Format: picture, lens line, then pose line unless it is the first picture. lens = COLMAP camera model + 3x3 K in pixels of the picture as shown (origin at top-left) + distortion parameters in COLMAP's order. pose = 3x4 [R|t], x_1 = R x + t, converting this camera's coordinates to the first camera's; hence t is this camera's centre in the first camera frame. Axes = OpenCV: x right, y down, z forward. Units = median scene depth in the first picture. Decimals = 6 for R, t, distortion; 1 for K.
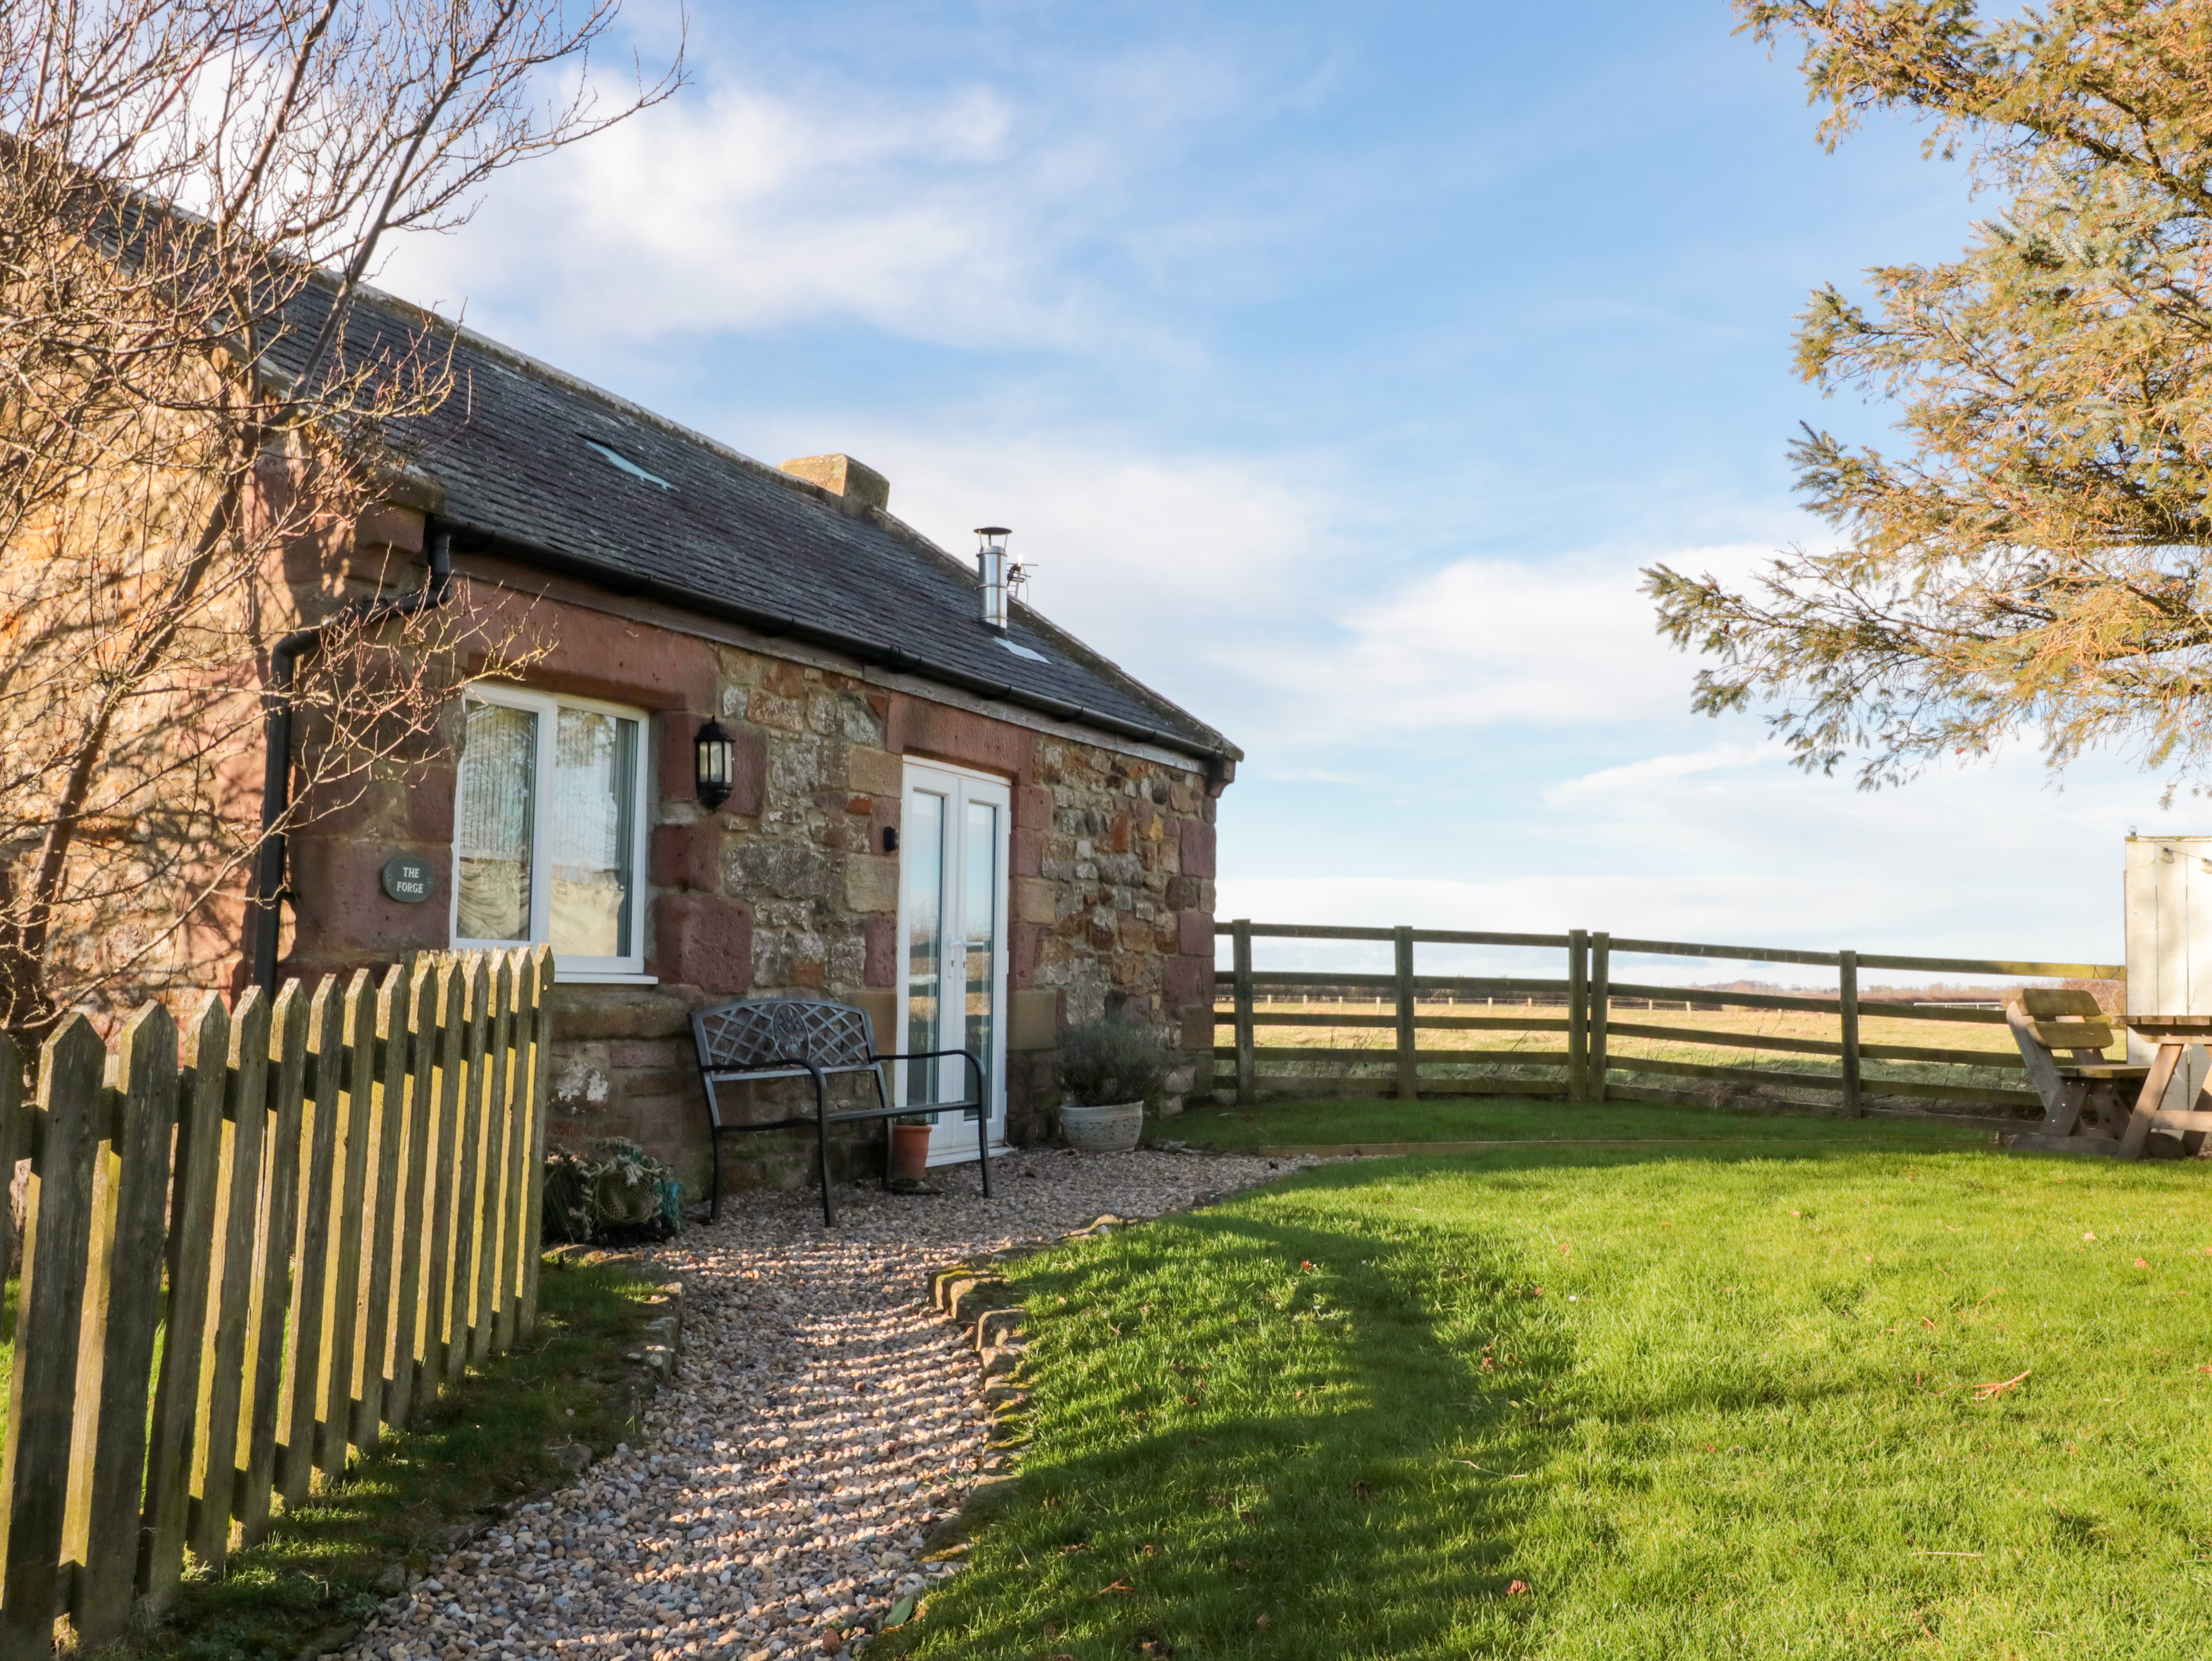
lens RADIAL K [[1792.2, 0, 1106.0], [0, 1792.2, 830.5], [0, 0, 1]] dist [0.004618, -0.002154]
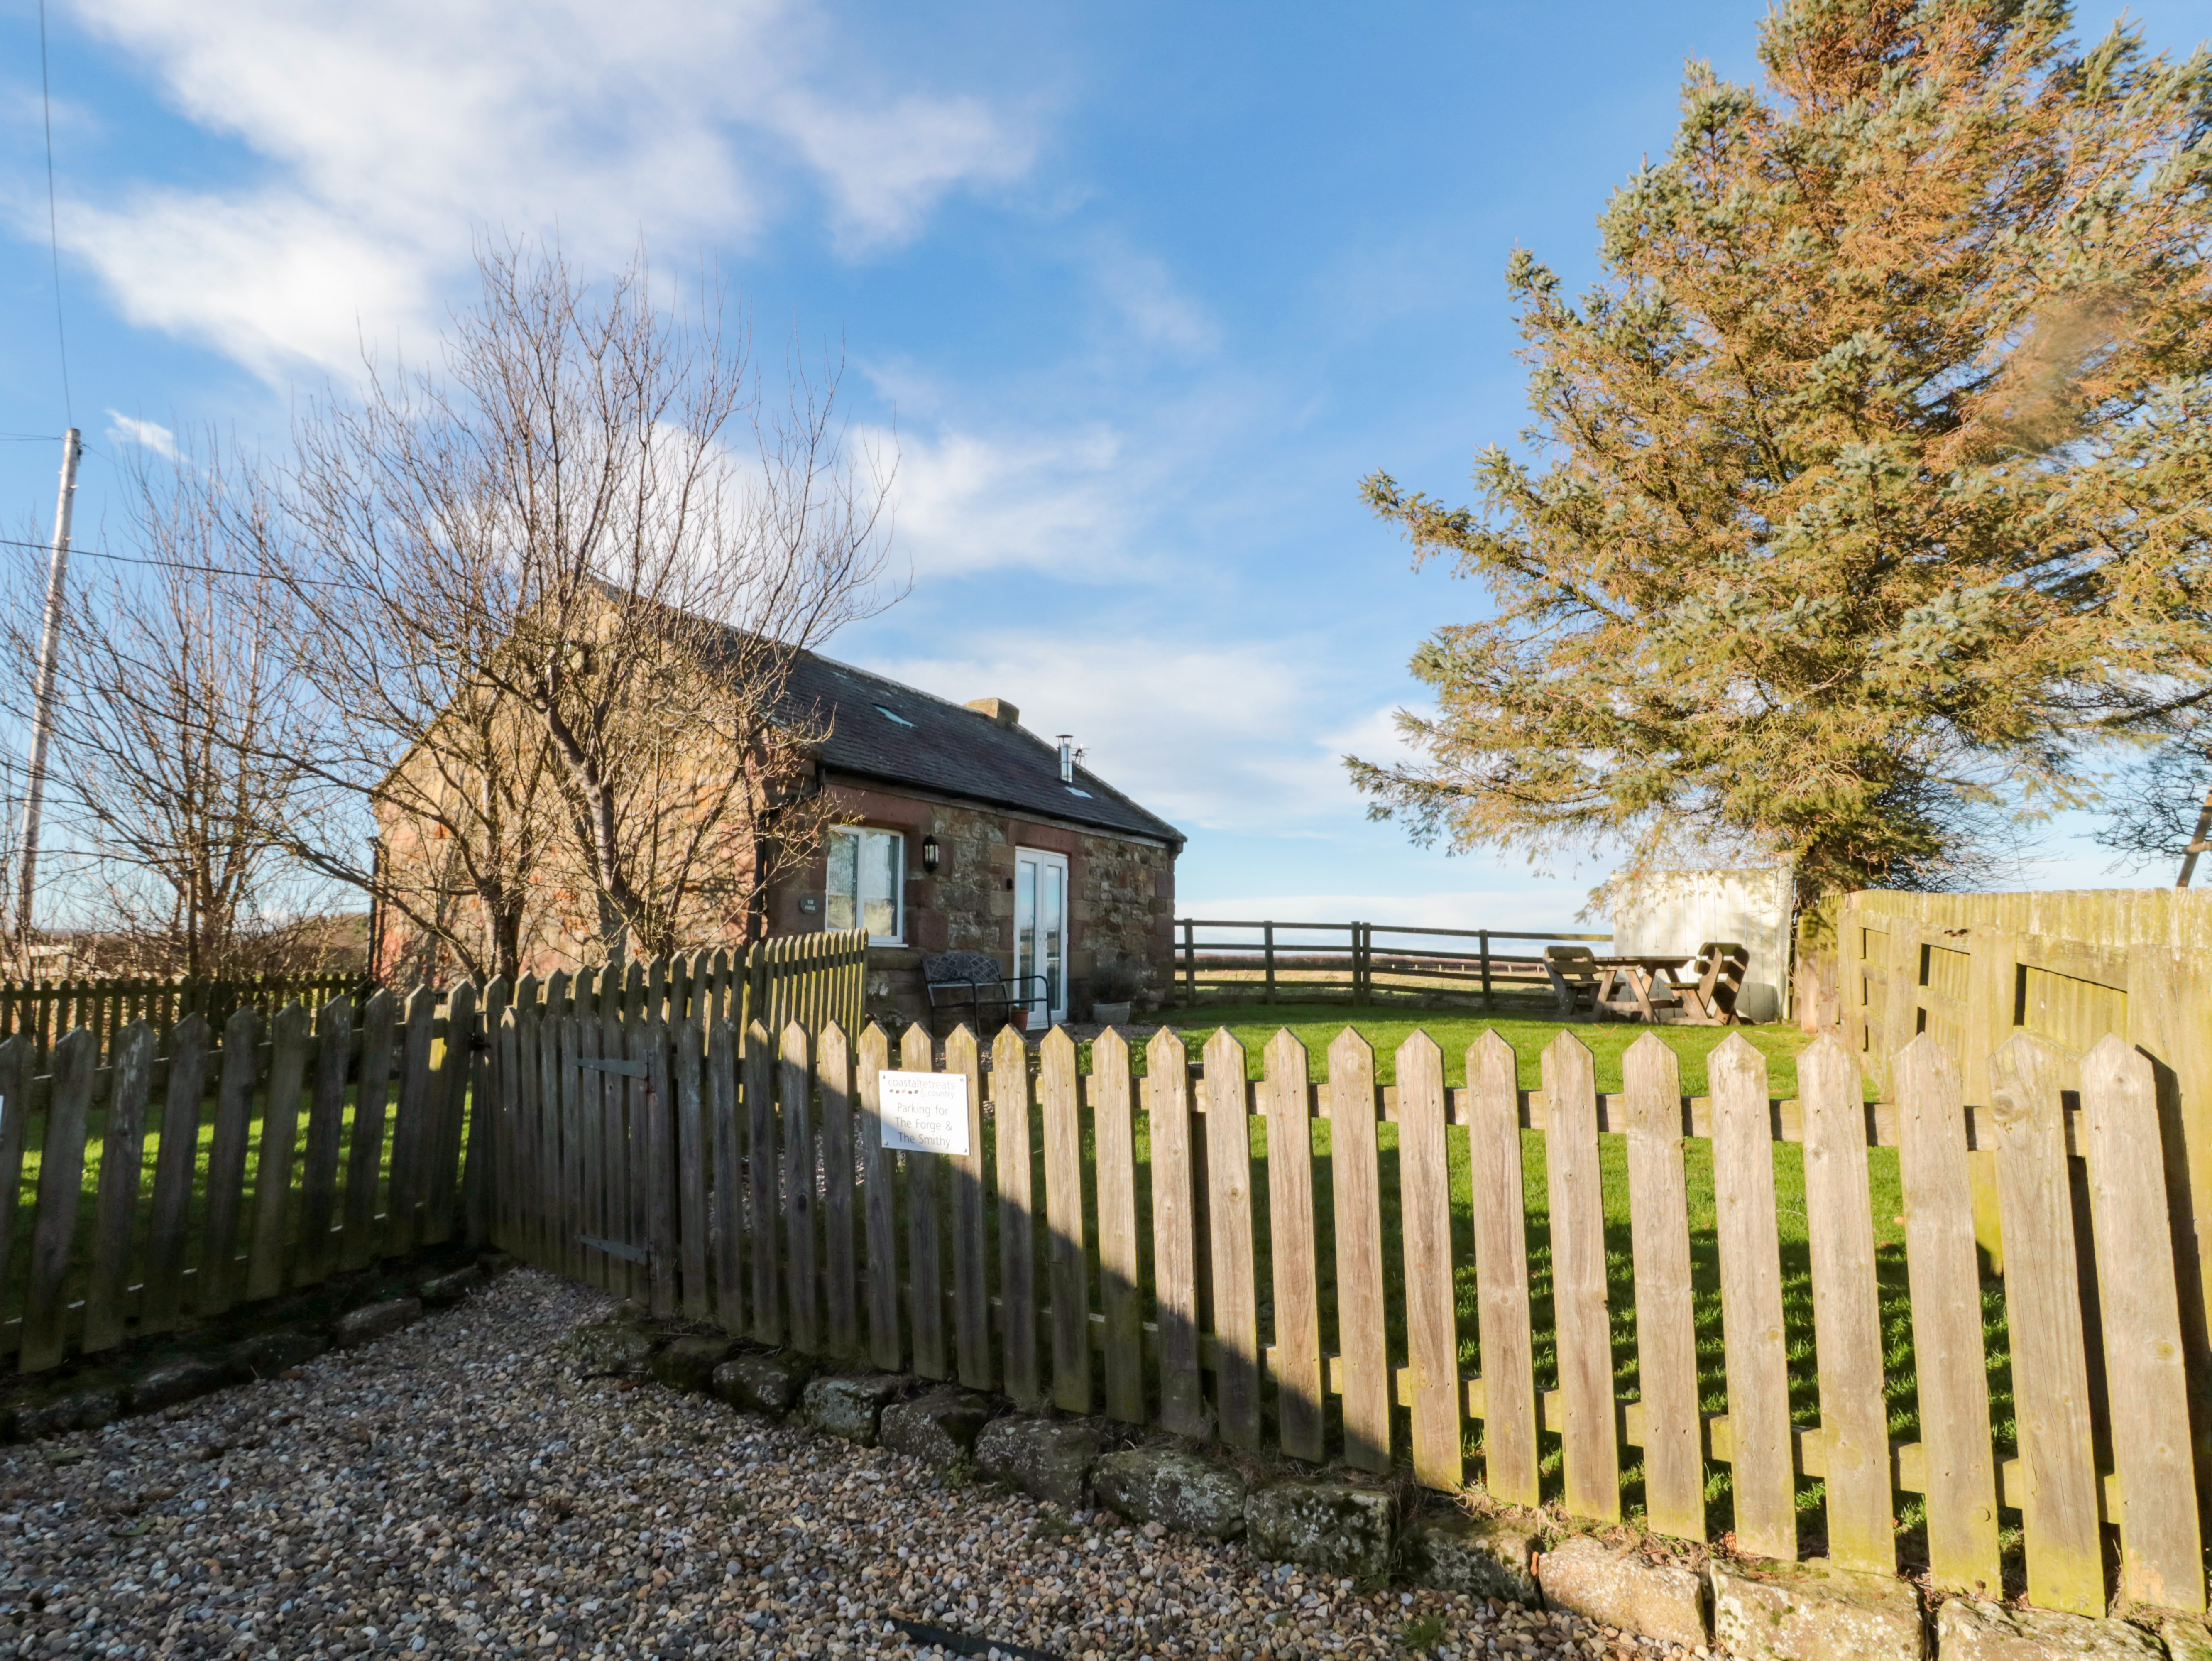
lens RADIAL K [[1030.2, 0, 1106.0], [0, 1030.2, 830.5], [0, 0, 1]] dist [-0.000424, 0.000001]
pose [[0.997951, -0.019893, -0.060810, 0.073548], [0.017431, 0.999017, -0.040767, -0.006637], [0.061561, 0.039623, 0.997317, -0.265472]]
